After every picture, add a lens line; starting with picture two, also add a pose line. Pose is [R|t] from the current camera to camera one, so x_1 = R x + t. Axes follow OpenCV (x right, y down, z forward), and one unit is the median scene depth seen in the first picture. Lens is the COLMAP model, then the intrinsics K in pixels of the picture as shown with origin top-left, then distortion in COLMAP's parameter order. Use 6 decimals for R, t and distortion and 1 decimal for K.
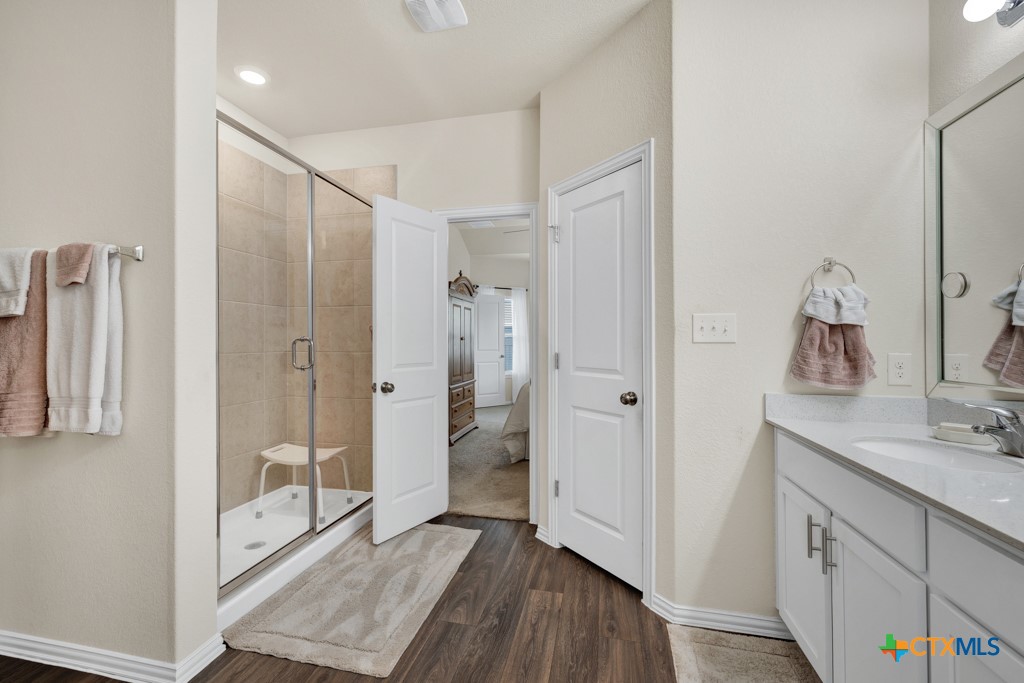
lens RADIAL K [[440.6, 0, 508.9], [0, 440.6, 337.6], [0, 0, 1]] dist [0.005061, 0.000298]
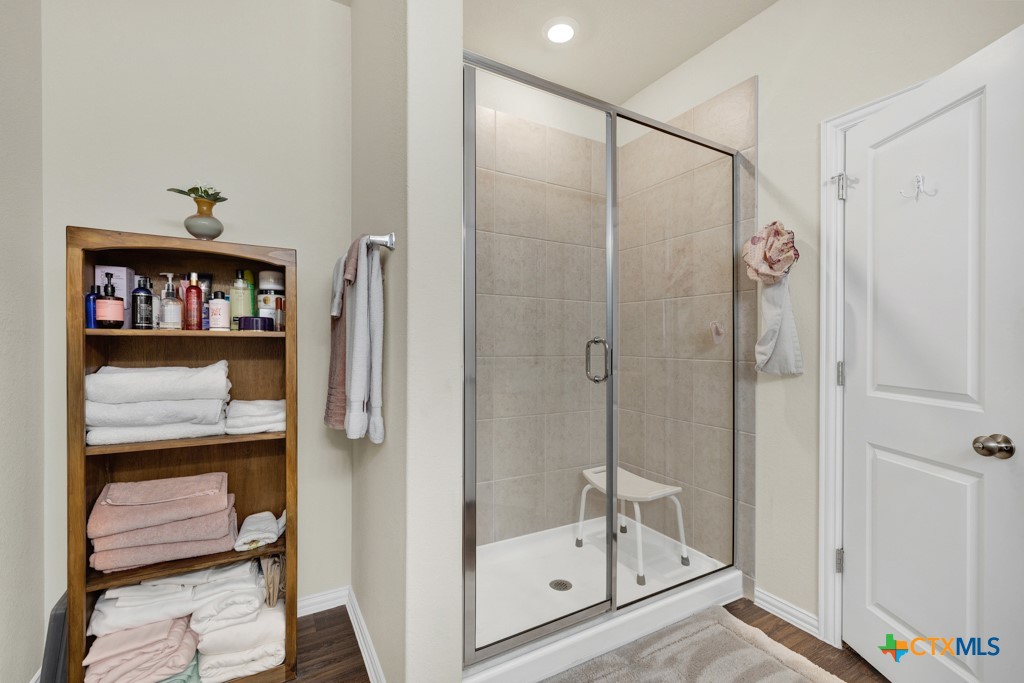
lens RADIAL K [[440.6, 0, 511.5], [0, 440.6, 340.2], [0, 0, 1]] dist [0.005061, 0.000298]
pose [[0.667259, 0.002923, -0.744820, -0.009941], [-0.003337, 0.999994, 0.000934, 0.002706], [0.744819, 0.001862, 0.667264, 0.378572]]
